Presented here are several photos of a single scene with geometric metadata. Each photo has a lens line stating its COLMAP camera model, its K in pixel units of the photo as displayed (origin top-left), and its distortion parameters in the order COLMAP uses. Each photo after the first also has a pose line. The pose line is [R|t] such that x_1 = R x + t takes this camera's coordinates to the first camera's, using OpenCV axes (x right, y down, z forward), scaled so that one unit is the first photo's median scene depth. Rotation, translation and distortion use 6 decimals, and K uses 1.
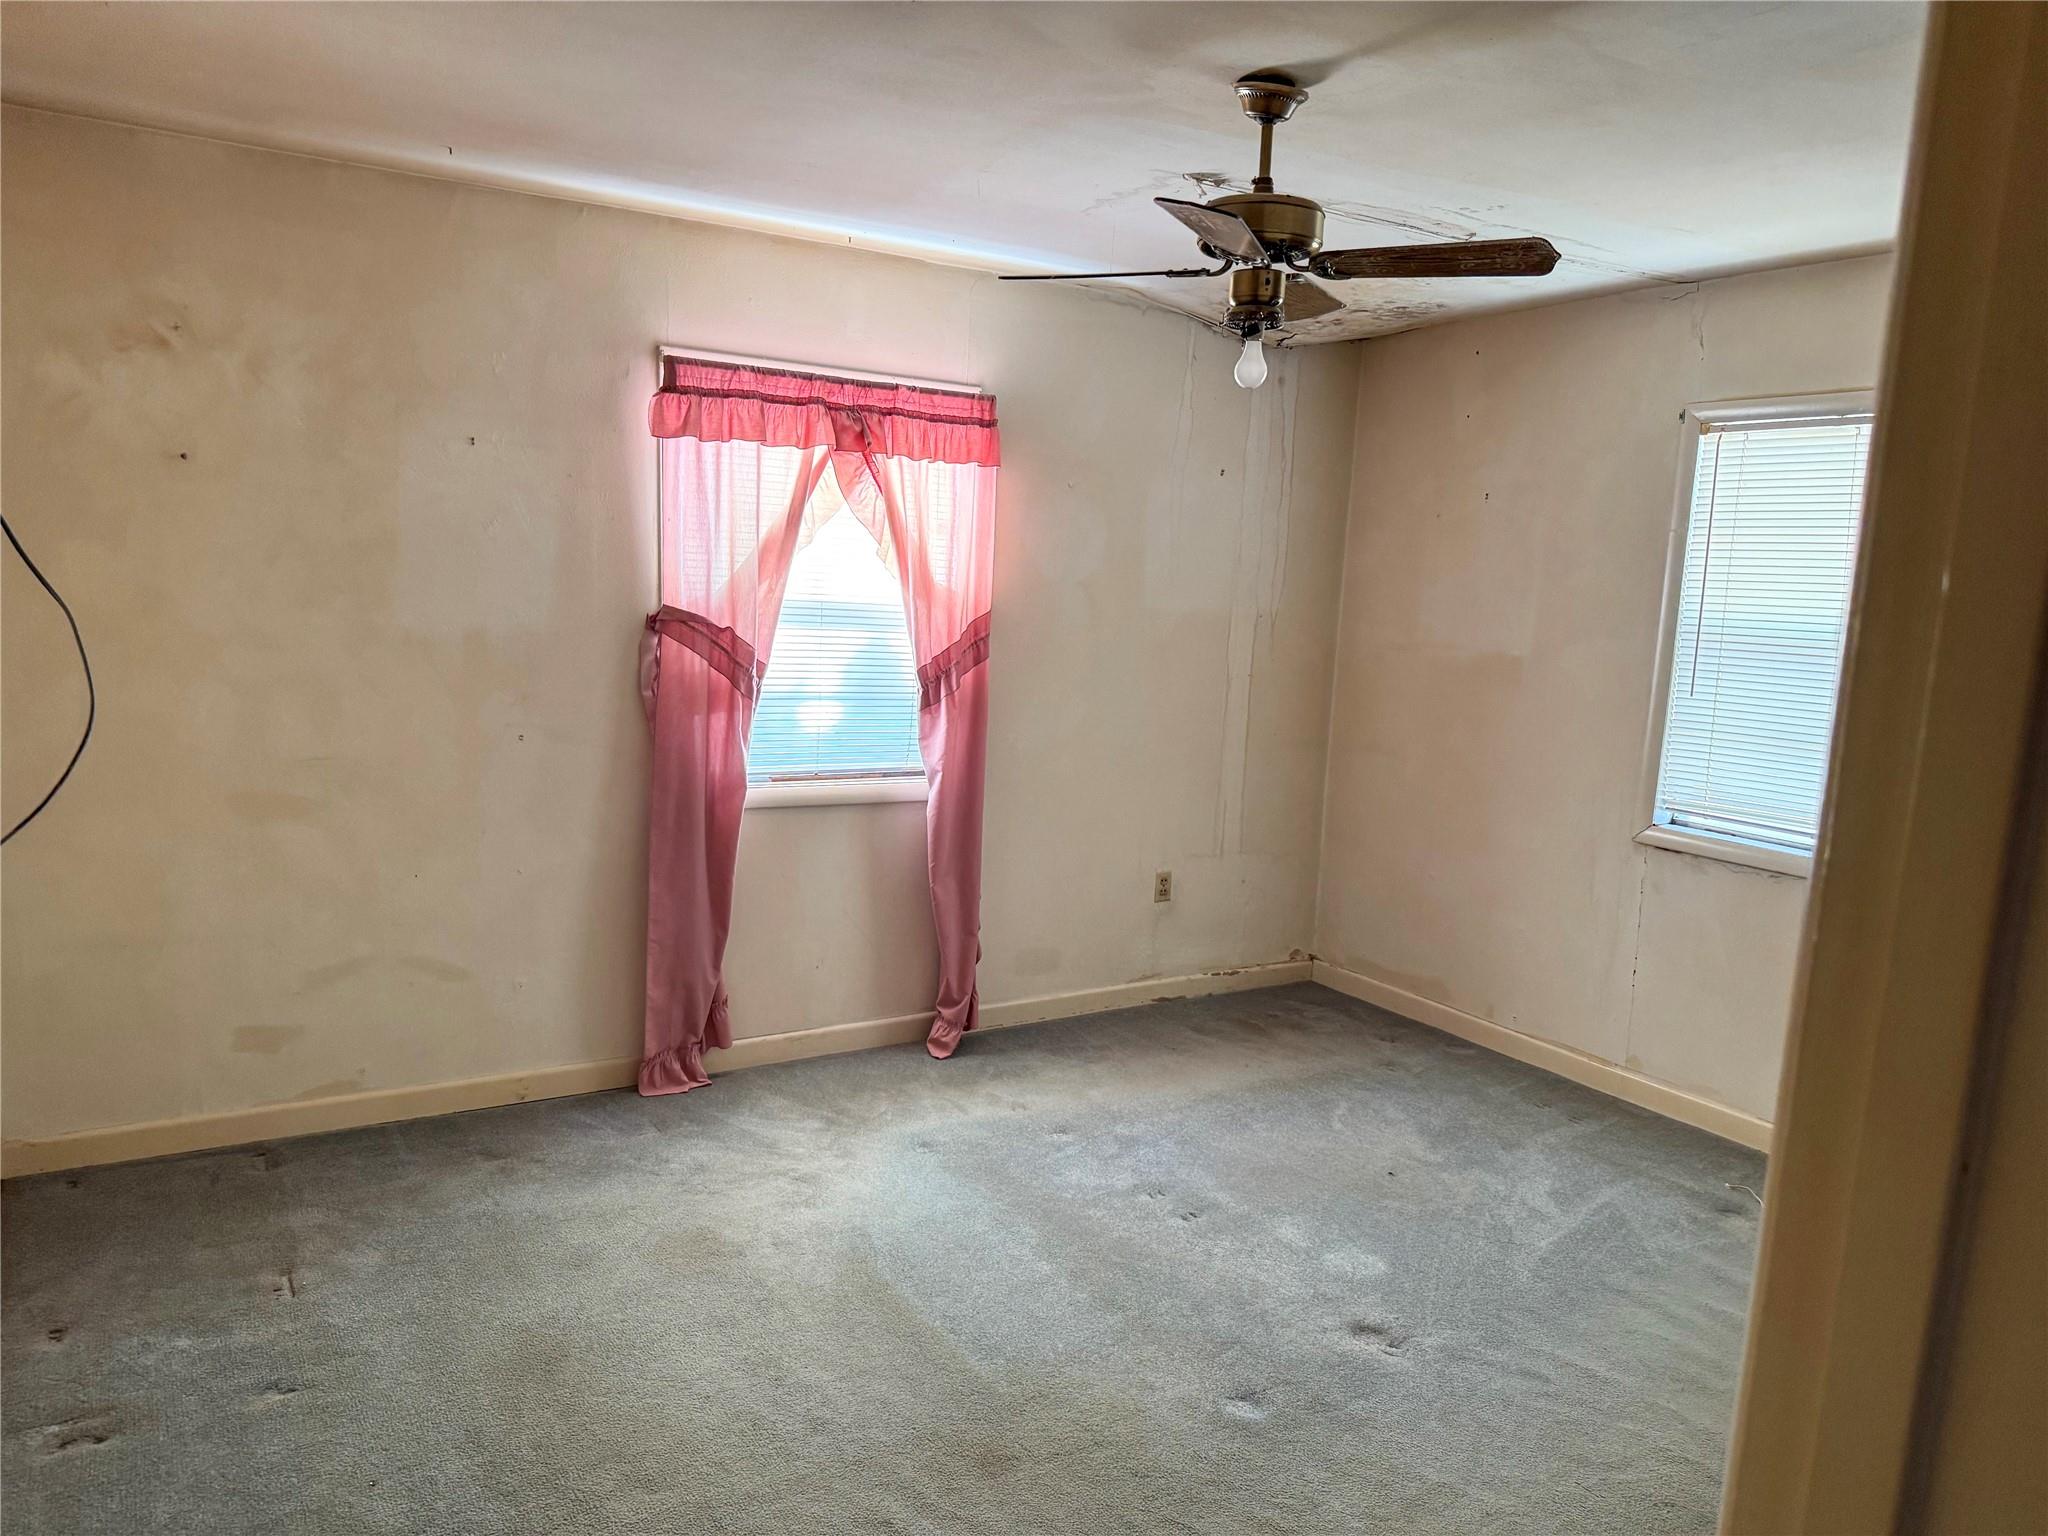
lens RADIAL K [[1436.6, 0, 1024.0], [0, 1436.6, 768.0], [0, 0, 1]] dist [0.004361, 0.001201]
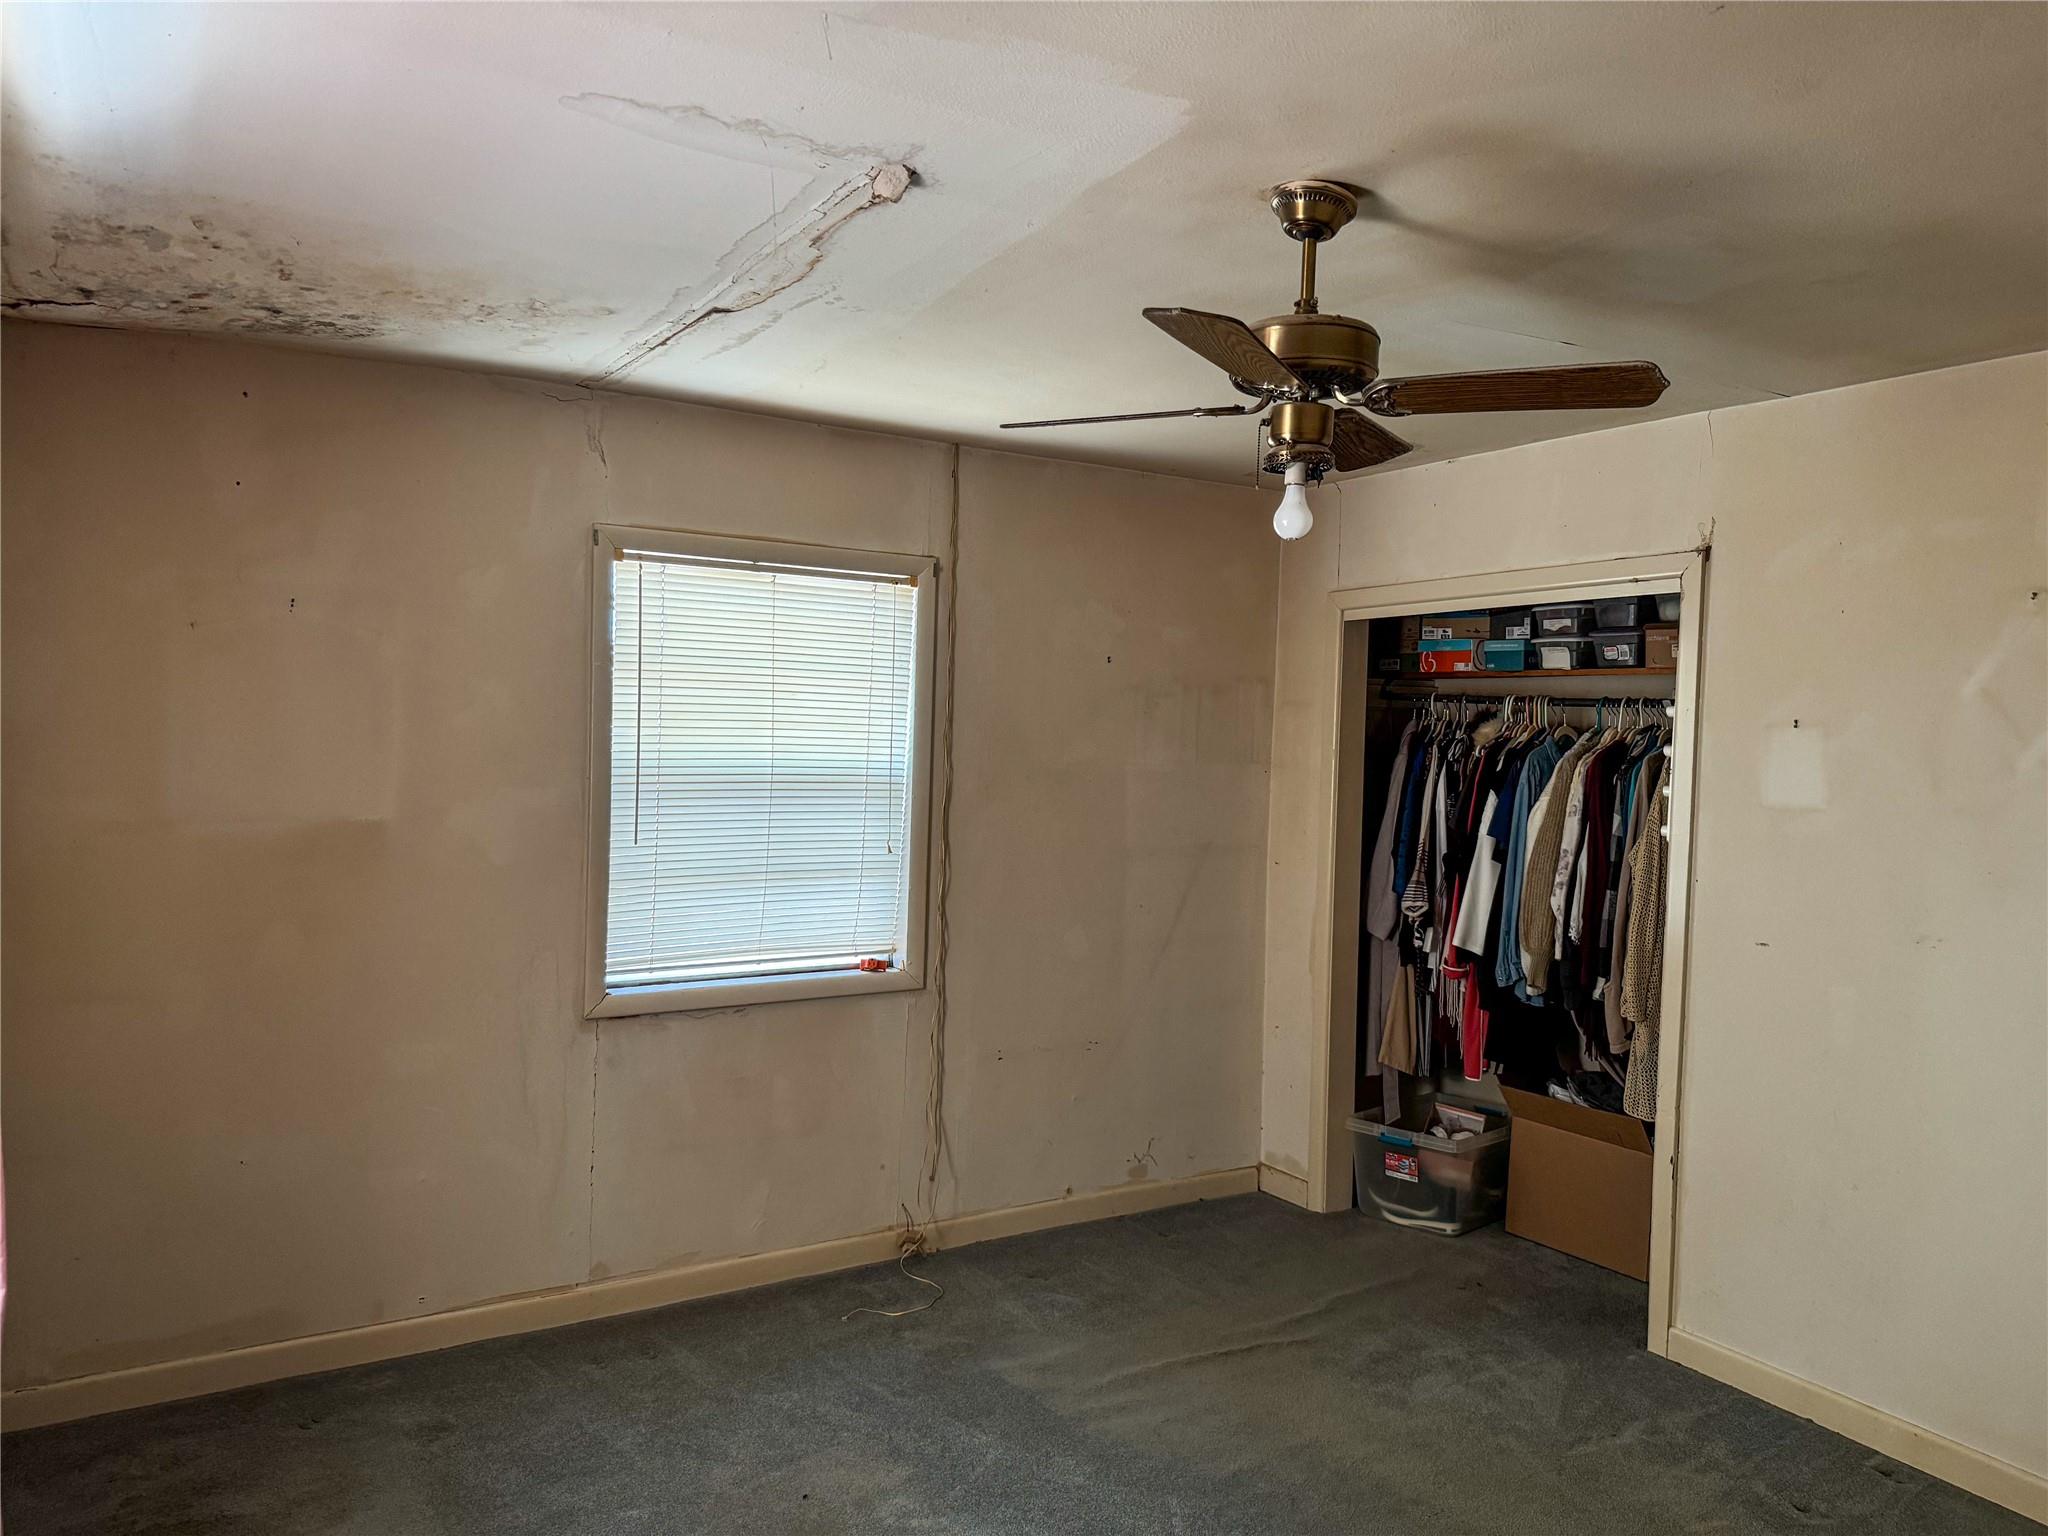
lens RADIAL K [[1404.6, 0, 1024.0], [0, 1404.6, 768.0], [0, 0, 1]] dist [0.056565, -0.074817]
pose [[0.007301, -0.070134, 0.997511, -0.414170], [0.113188, 0.991184, 0.068860, -0.128302], [-0.993547, 0.112404, 0.015175, 0.715236]]
